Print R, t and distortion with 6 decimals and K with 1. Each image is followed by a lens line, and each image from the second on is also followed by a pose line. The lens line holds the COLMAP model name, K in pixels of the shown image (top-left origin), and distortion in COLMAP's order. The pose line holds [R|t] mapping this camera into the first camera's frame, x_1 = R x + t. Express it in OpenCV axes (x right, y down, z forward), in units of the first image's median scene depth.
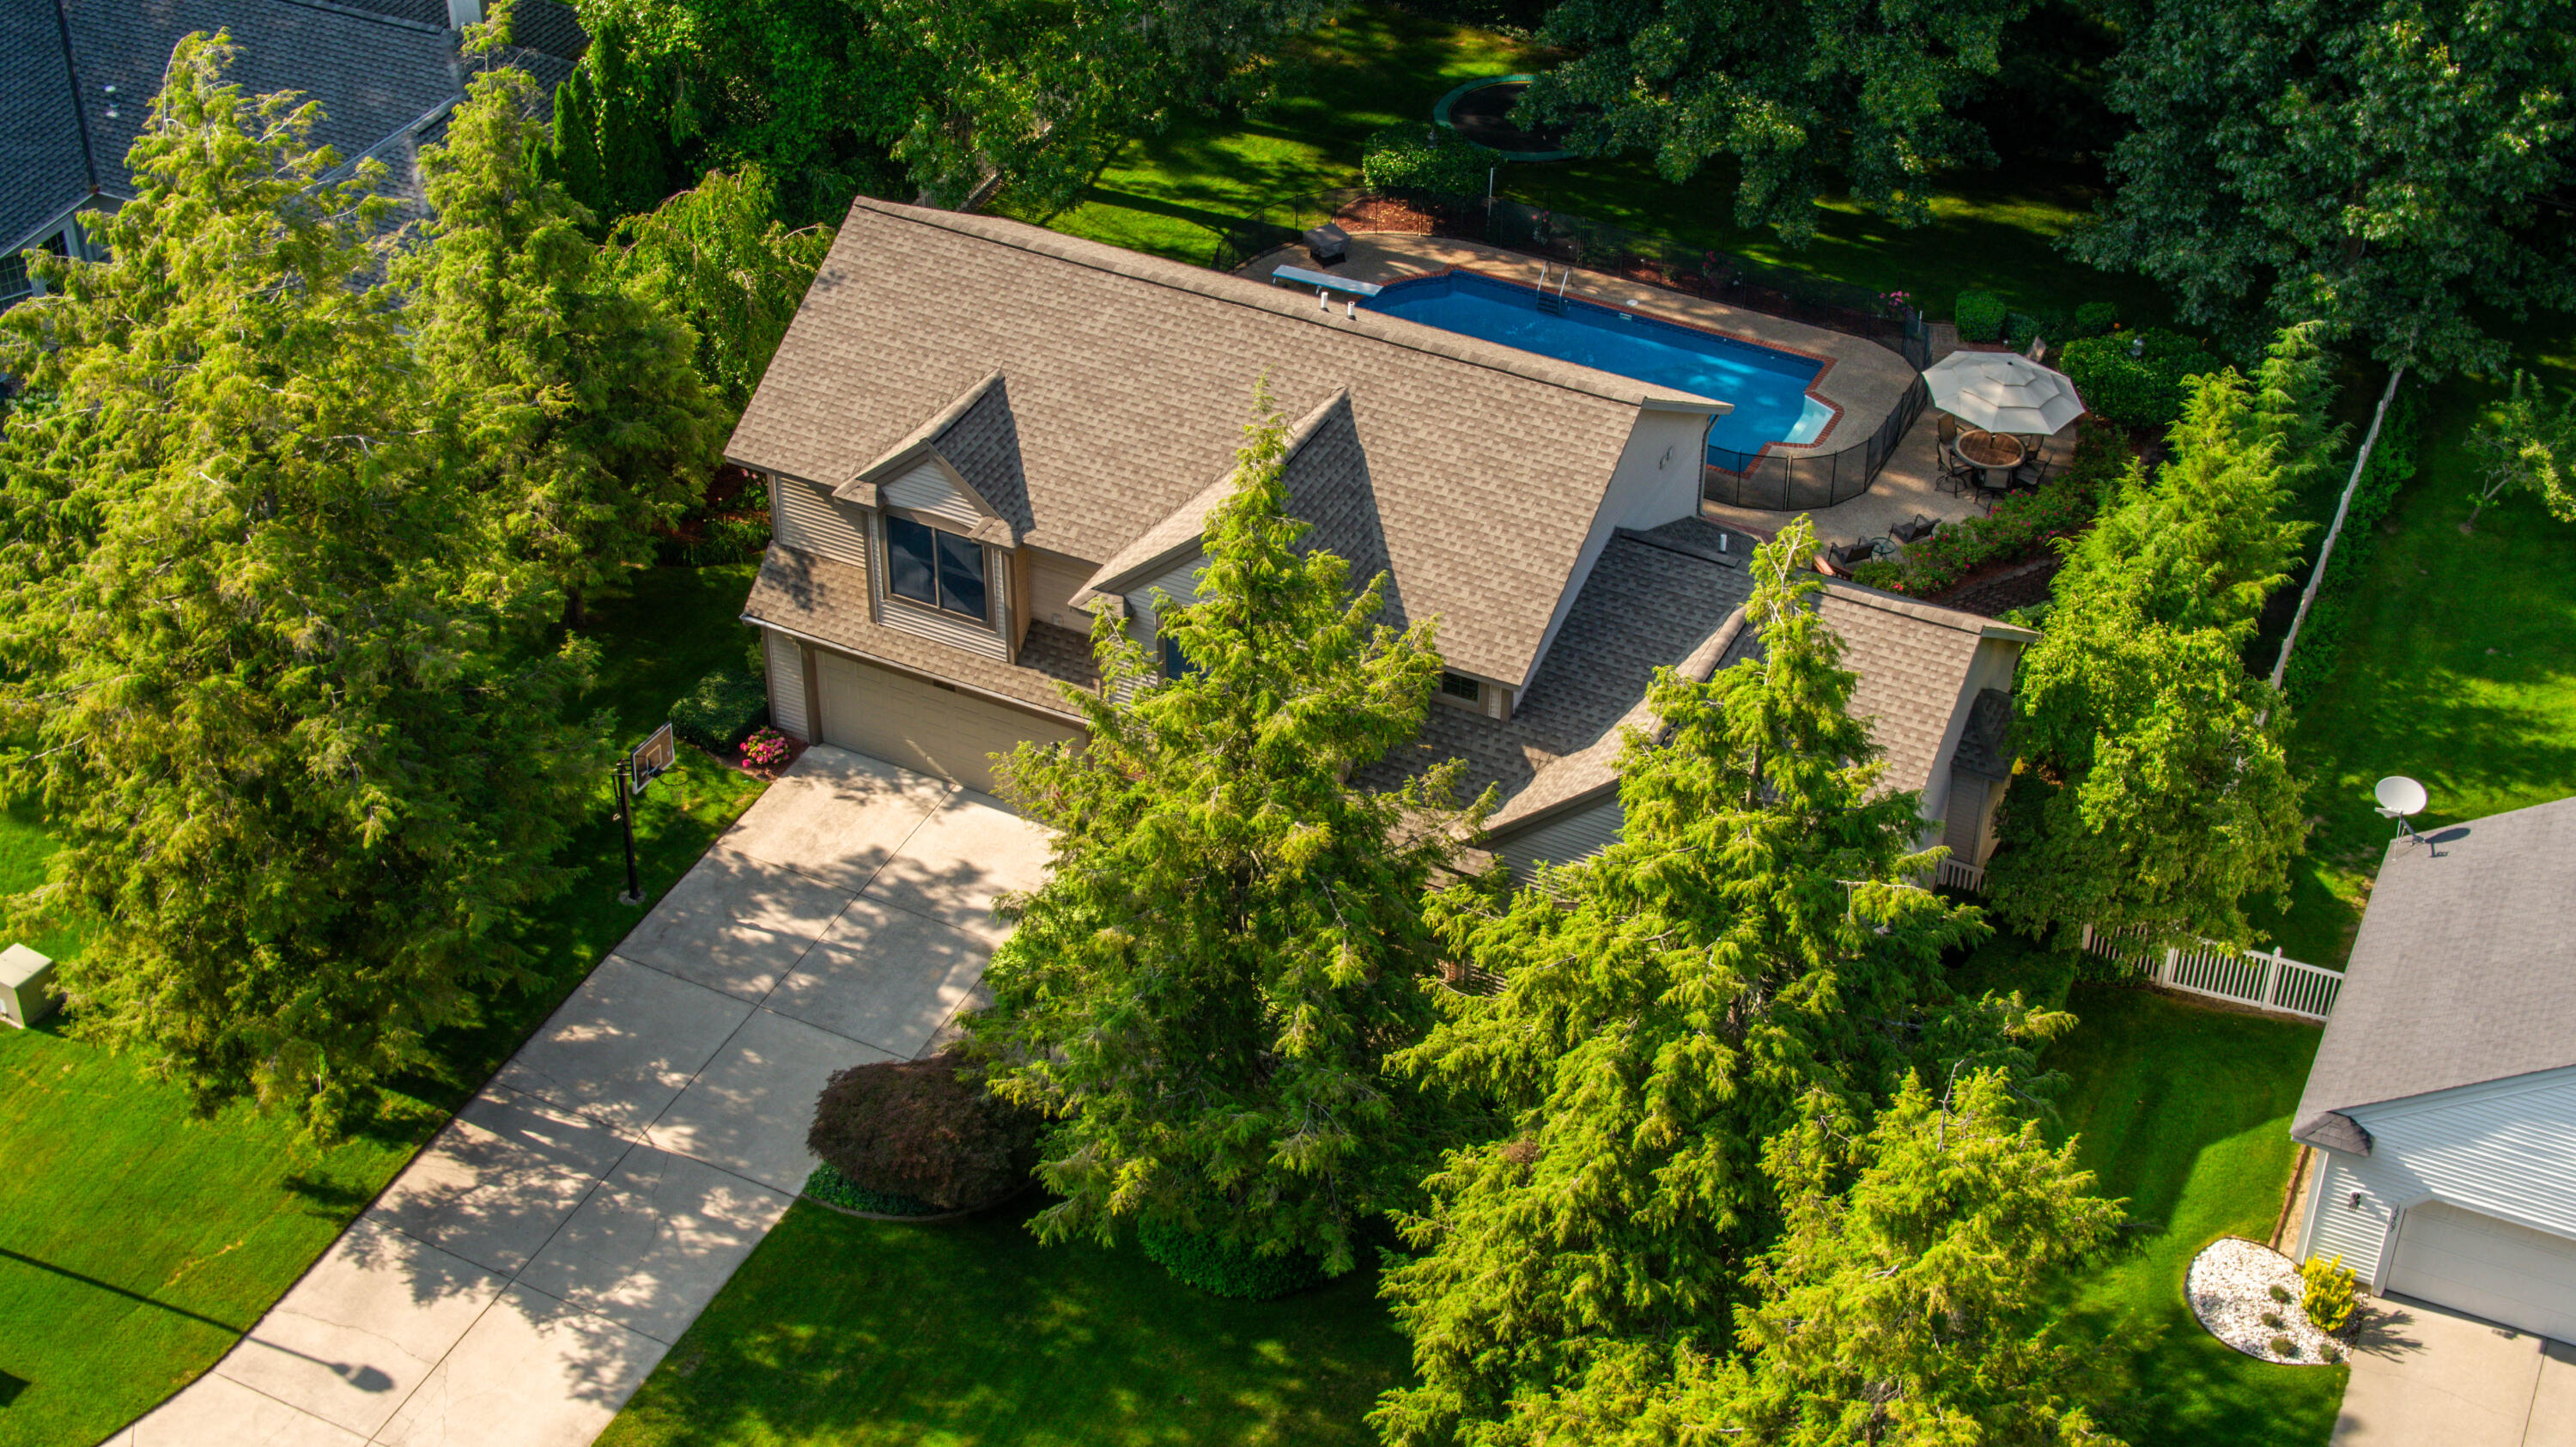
lens RADIAL K [[3662.9, 0, 1294.6], [0, 3662.9, 732.1], [0, 0, 1]] dist [-0.057014, 0.000000]
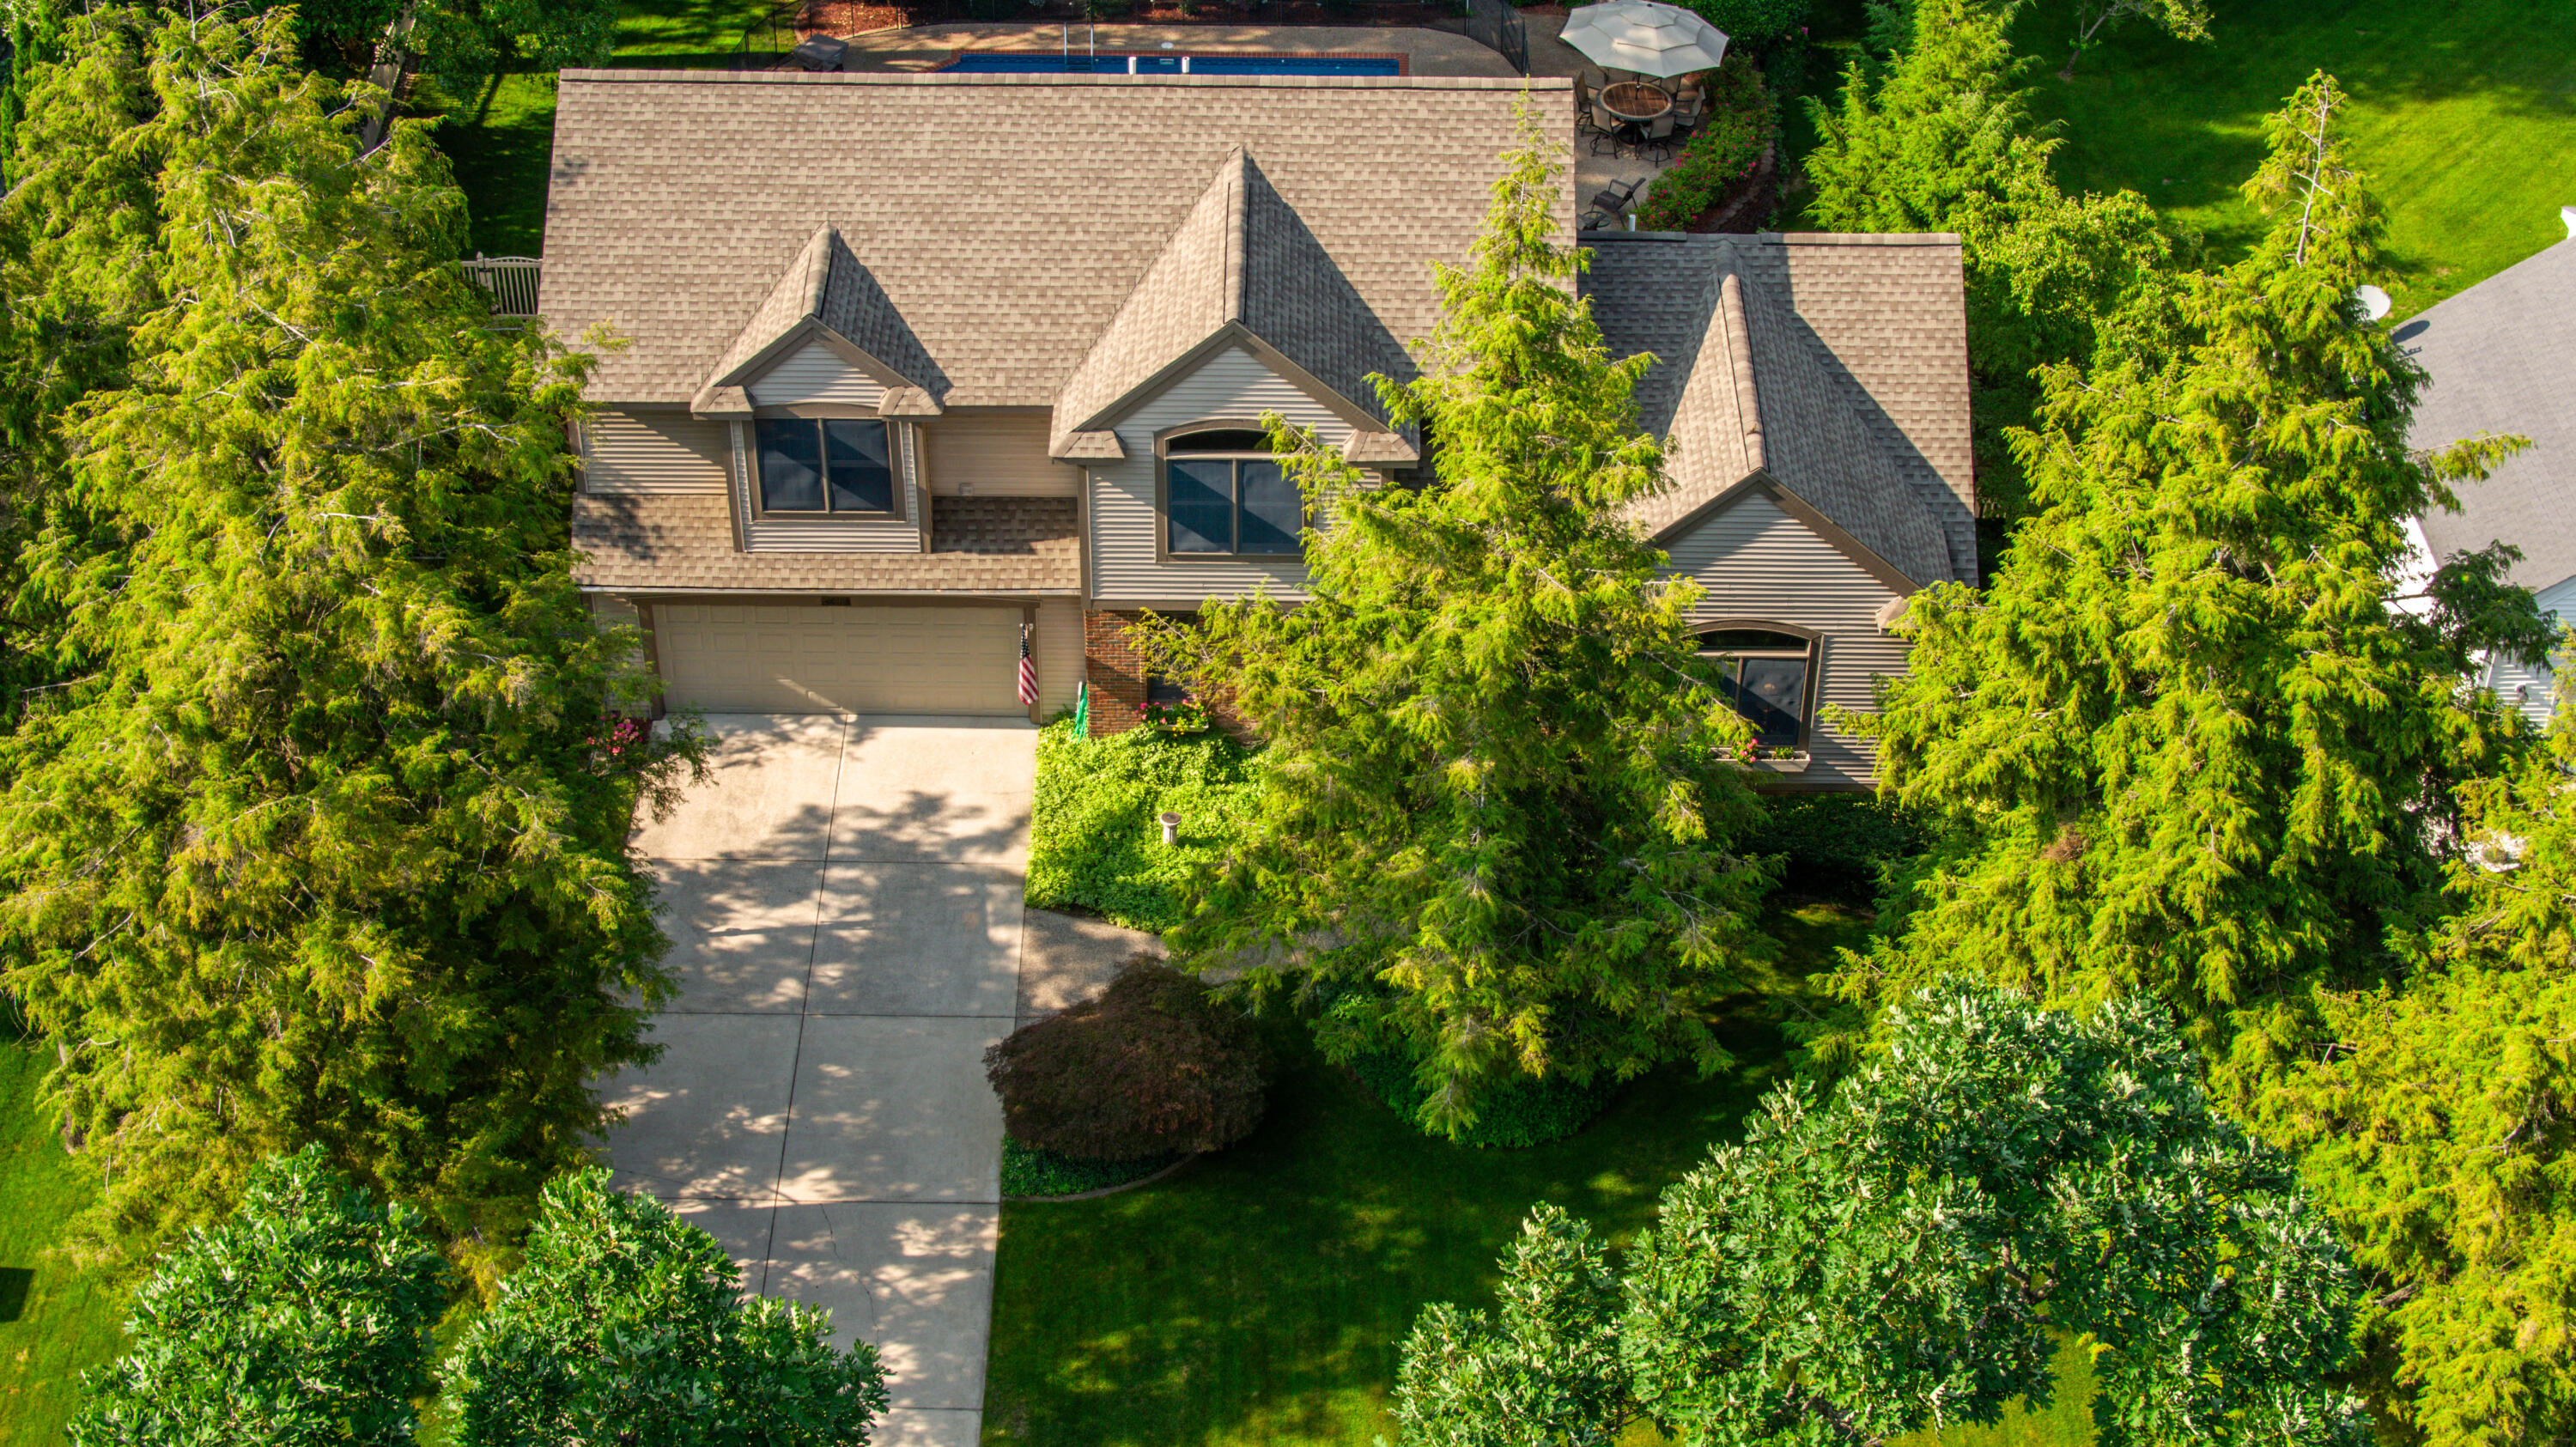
lens RADIAL K [[3662.9, 0, 1284.6], [0, 3662.9, 710.8], [0, 0, 1]] dist [-0.057014, 0.000000]
pose [[0.894567, -0.274084, 0.353028, -0.320442], [0.260214, 0.961606, 0.087194, -0.036563], [-0.363372, 0.013862, 0.931541, 0.169449]]
